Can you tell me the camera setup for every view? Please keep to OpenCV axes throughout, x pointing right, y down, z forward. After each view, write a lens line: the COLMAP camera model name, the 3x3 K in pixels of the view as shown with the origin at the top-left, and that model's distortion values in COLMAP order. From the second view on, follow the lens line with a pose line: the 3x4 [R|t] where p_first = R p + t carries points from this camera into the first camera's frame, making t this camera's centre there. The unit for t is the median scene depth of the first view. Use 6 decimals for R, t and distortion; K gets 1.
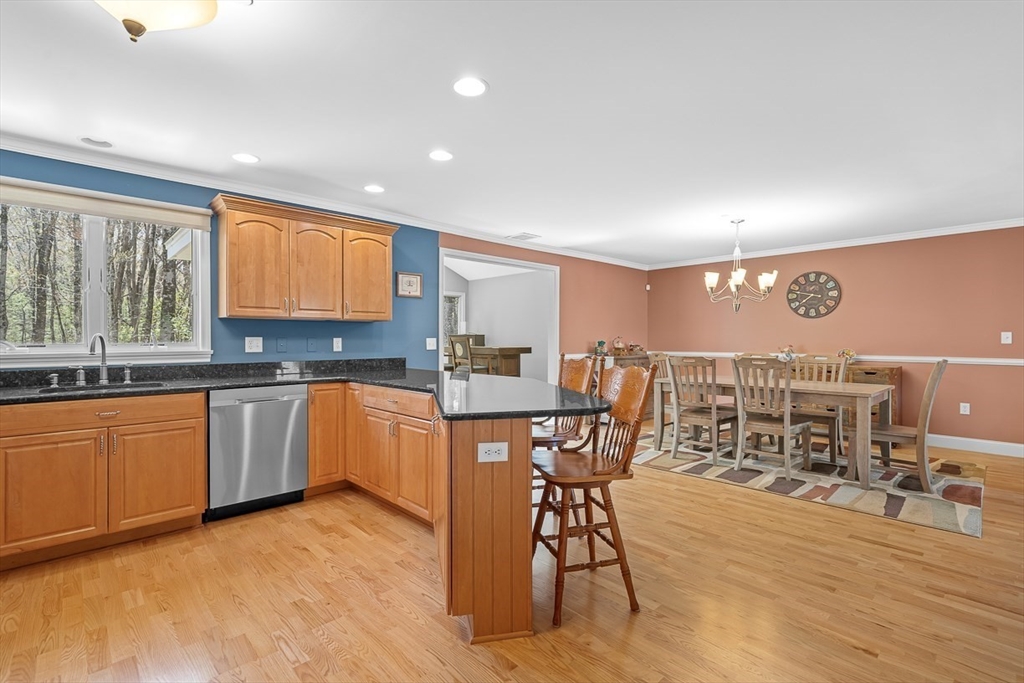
lens RADIAL K [[468.3, 0, 511.6], [0, 468.3, 338.0], [0, 0, 1]] dist [0.002467, 0.001240]
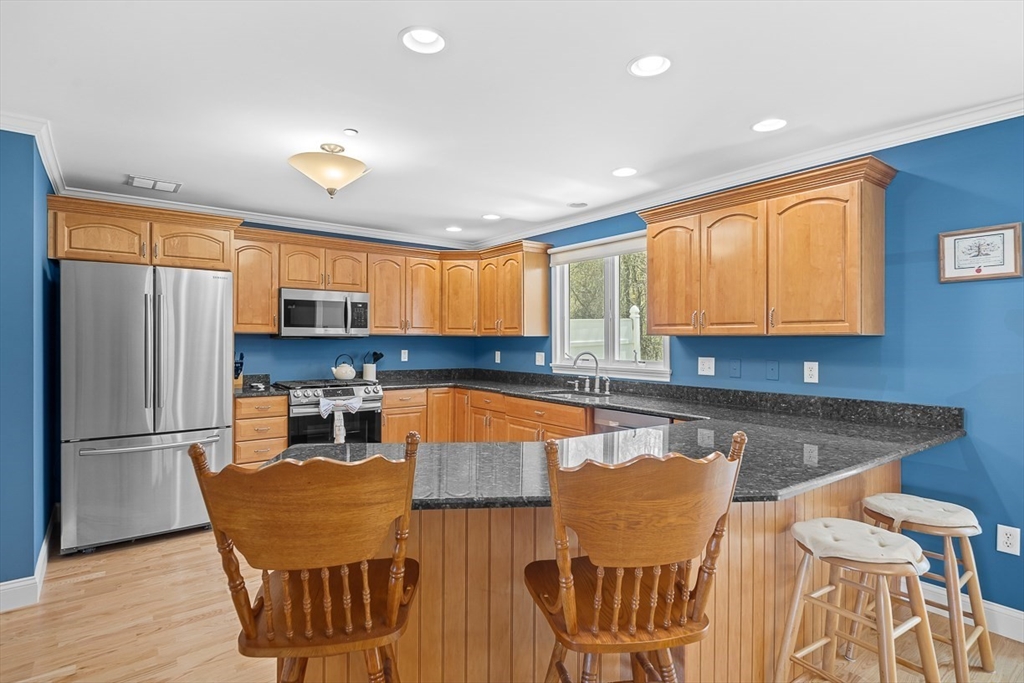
lens RADIAL K [[527.9, 0, 509.0], [0, 527.9, 341.6], [0, 0, 1]] dist [0.005063, 0.000332]
pose [[-0.112455, 0.002798, -0.993653, 0.404992], [-0.004393, 0.999985, 0.003313, -0.029108], [0.993647, 0.004738, -0.112441, 0.672400]]
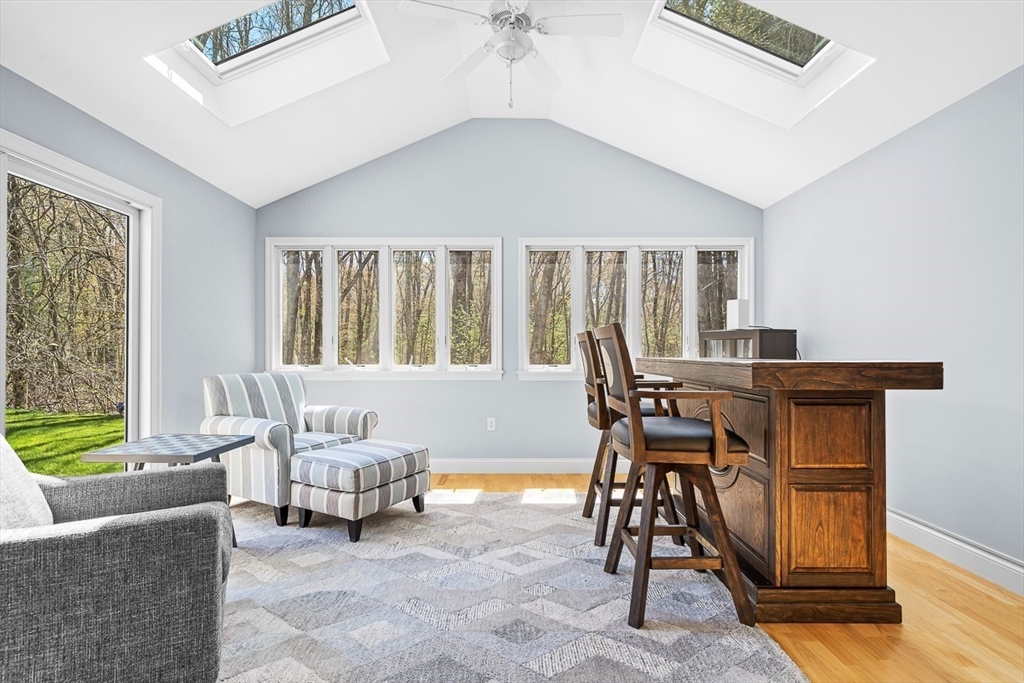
lens RADIAL K [[468.3, 0, 514.2], [0, 468.3, 352.7], [0, 0, 1]] dist [0.002467, 0.001240]
pose [[0.730203, 0.001488, -0.683229, 0.081415], [-0.001244, 0.999999, 0.000848, 0.026554], [0.683229, 0.000230, 0.730204, 1.245633]]
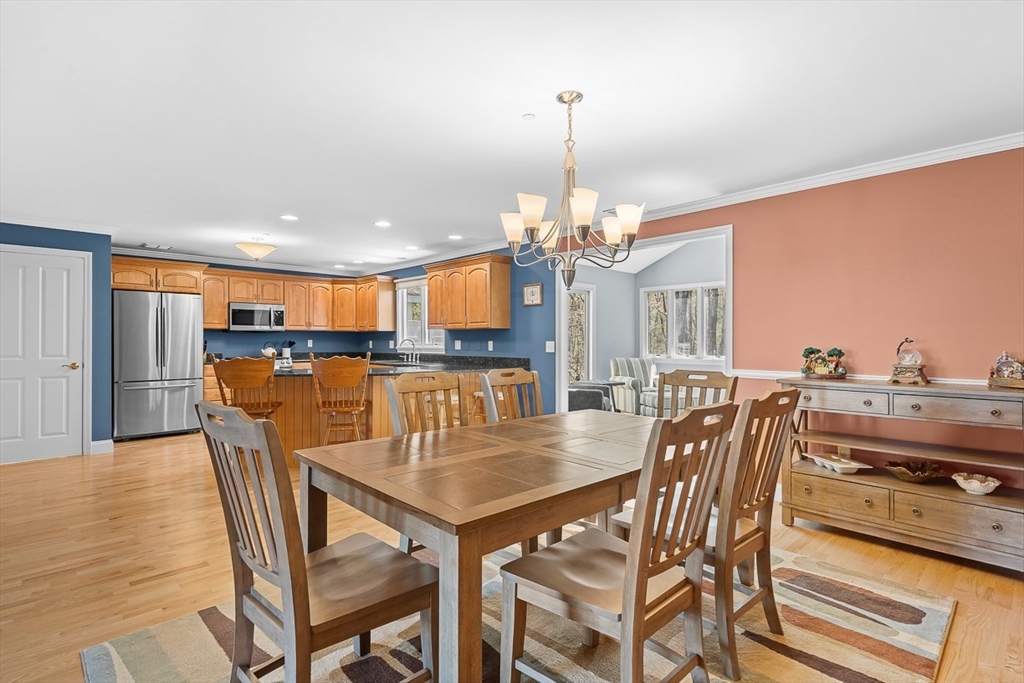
lens RADIAL K [[498.4, 0, 507.0], [0, 498.4, 339.9], [0, 0, 1]] dist [0.006159, -0.000547]
pose [[-0.002385, -0.001166, -0.999996, 1.128670], [-0.002638, 0.999996, -0.001160, -0.001931], [0.999994, 0.002636, -0.002388, 1.062004]]
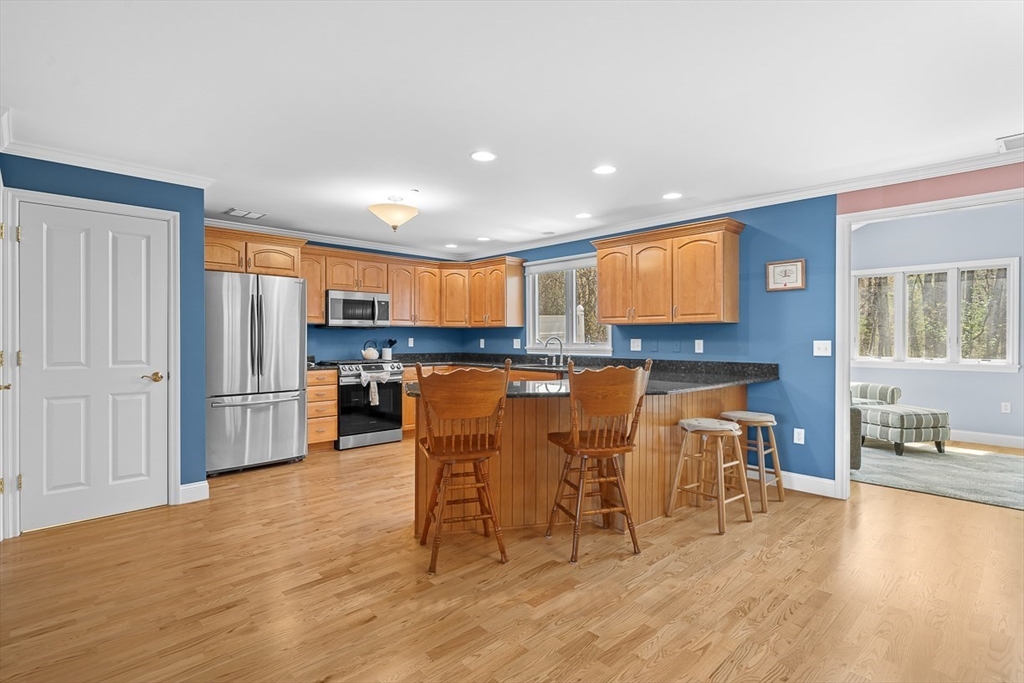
lens RADIAL K [[500.6, 0, 510.1], [0, 500.6, 341.7], [0, 0, 1]] dist [0.006937, 0.000075]
pose [[-0.003054, 0.007731, -0.999965, 0.744386], [-0.002231, 0.999968, 0.007738, -0.003969], [0.999993, 0.002254, -0.003037, 0.590290]]
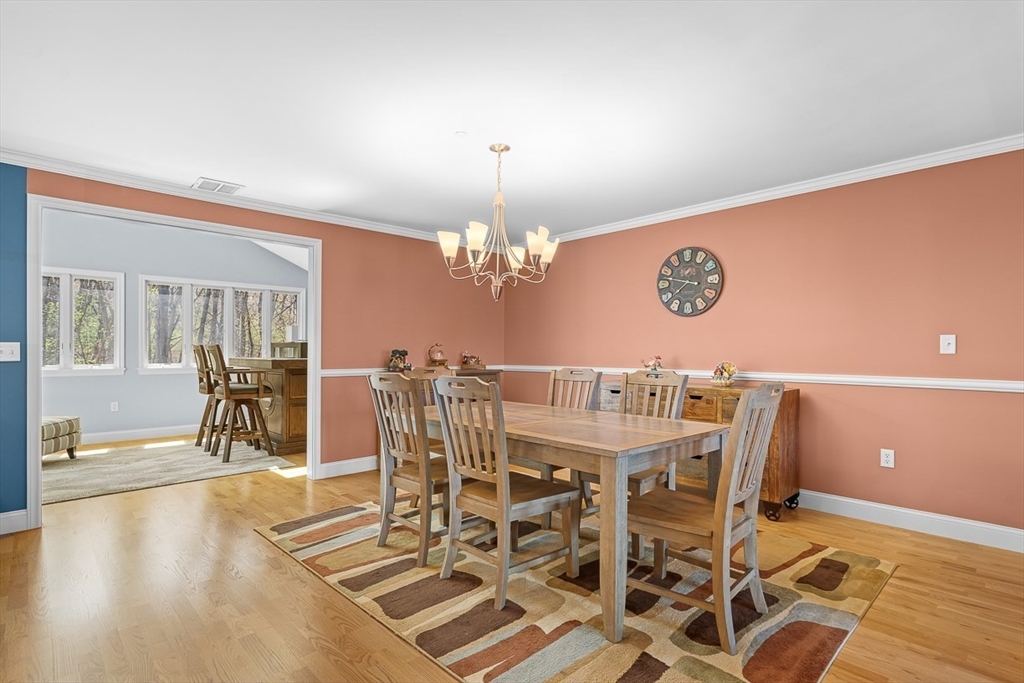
lens RADIAL K [[498.4, 0, 510.8], [0, 498.4, 355.6], [0, 0, 1]] dist [0.006159, -0.000547]
pose [[0.999999, 0.001383, 0.000250, 0.568259], [-0.001385, 0.999952, 0.009657, 0.011203], [-0.000237, -0.009657, 0.999953, 0.412075]]
